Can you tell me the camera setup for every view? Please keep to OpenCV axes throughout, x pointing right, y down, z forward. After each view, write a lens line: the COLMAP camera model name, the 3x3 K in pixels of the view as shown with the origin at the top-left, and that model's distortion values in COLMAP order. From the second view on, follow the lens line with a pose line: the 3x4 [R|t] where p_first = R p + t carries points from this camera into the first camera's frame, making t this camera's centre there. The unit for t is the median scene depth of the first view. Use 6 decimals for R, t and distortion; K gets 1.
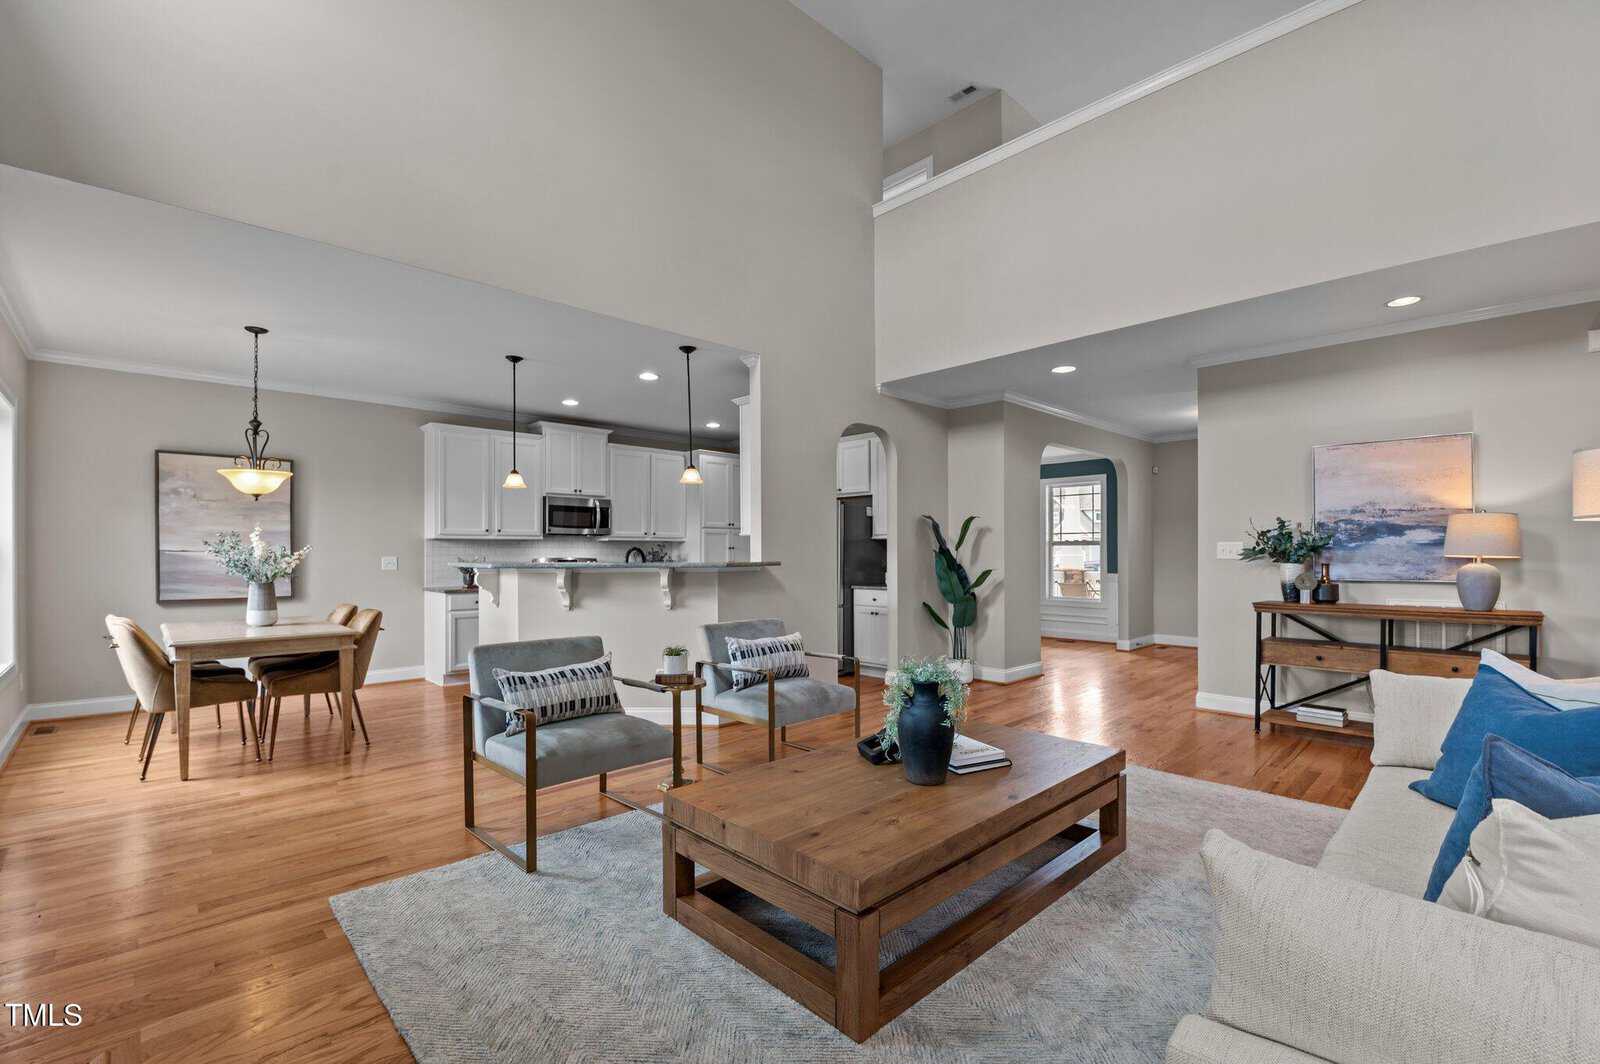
lens RADIAL K [[705.3, 0, 800.1], [0, 705.3, 557.4], [0, 0, 1]] dist [0.000928, 0.000017]
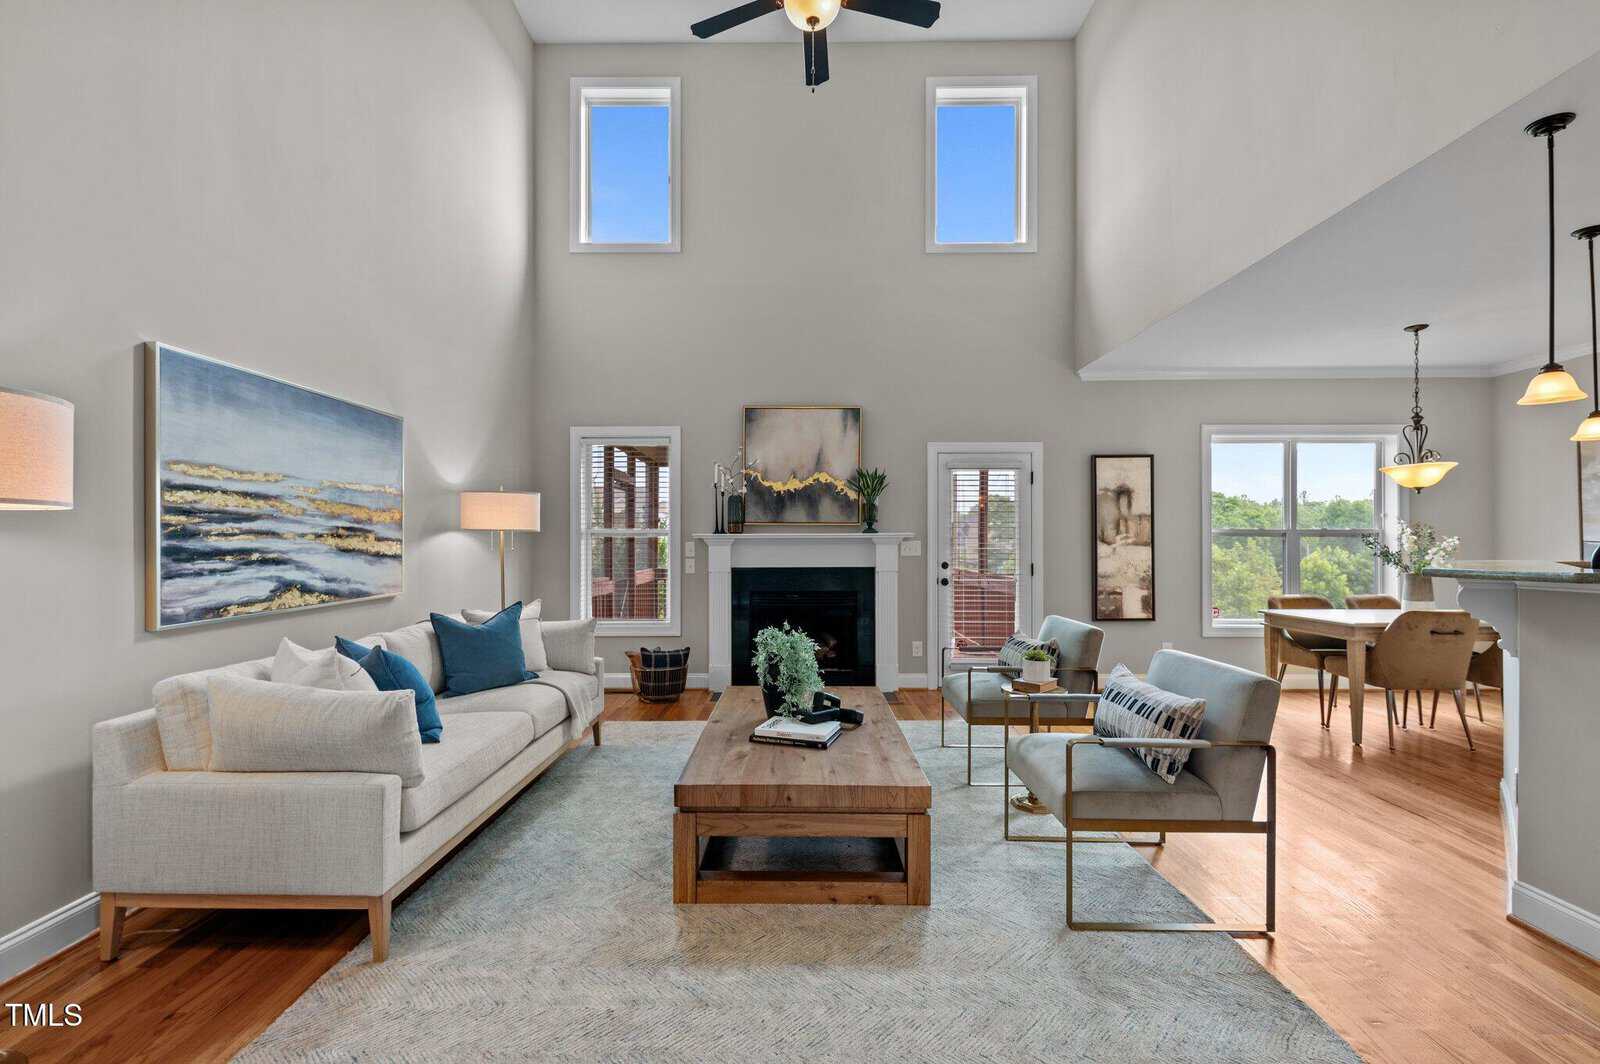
lens RADIAL K [[693.0, 0, 796.3], [0, 693.0, 537.0], [0, 0, 1]] dist [0.000289, -0.001285]
pose [[-0.701363, -0.001123, -0.712803, 0.491838], [-0.000550, 0.999999, -0.001035, -0.013848], [0.712804, -0.000334, -0.701363, 0.904992]]
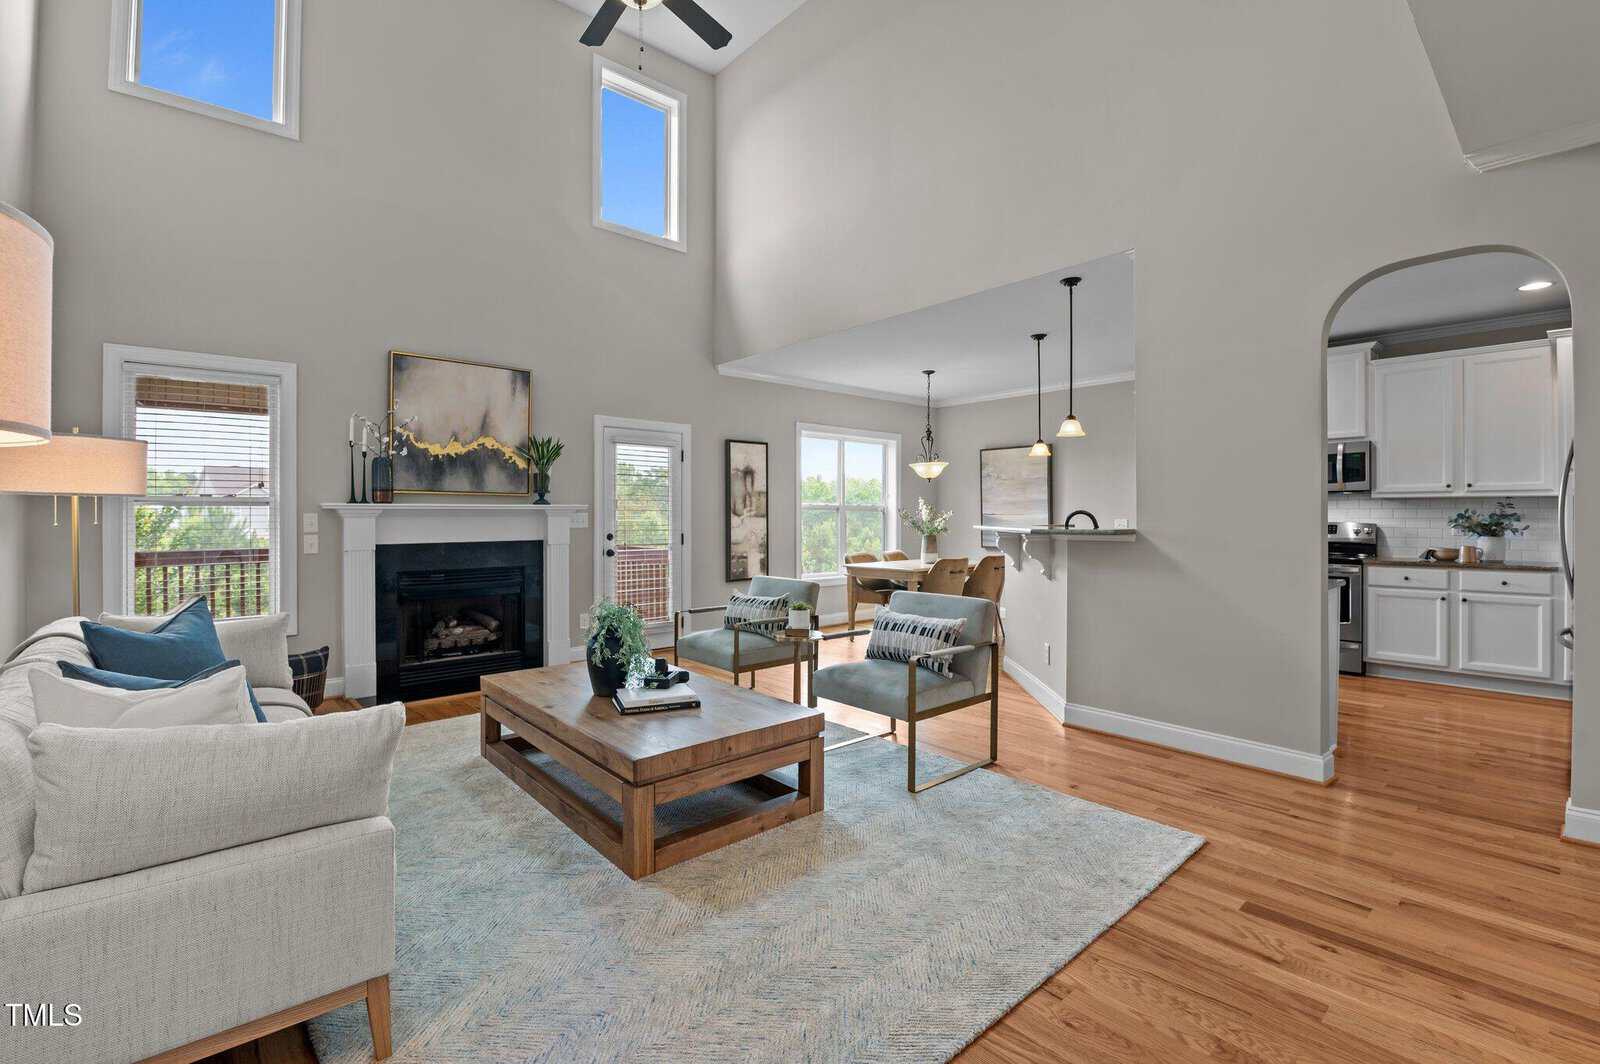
lens RADIAL K [[699.4, 0, 798.7], [0, 699.4, 513.1], [0, 0, 1]] dist [-0.011428, -0.000097]
pose [[-0.046526, 0.000943, -0.998917, 0.654058], [-0.005086, 0.999986, 0.001181, -0.011592], [0.998904, 0.005136, -0.046520, 0.671064]]
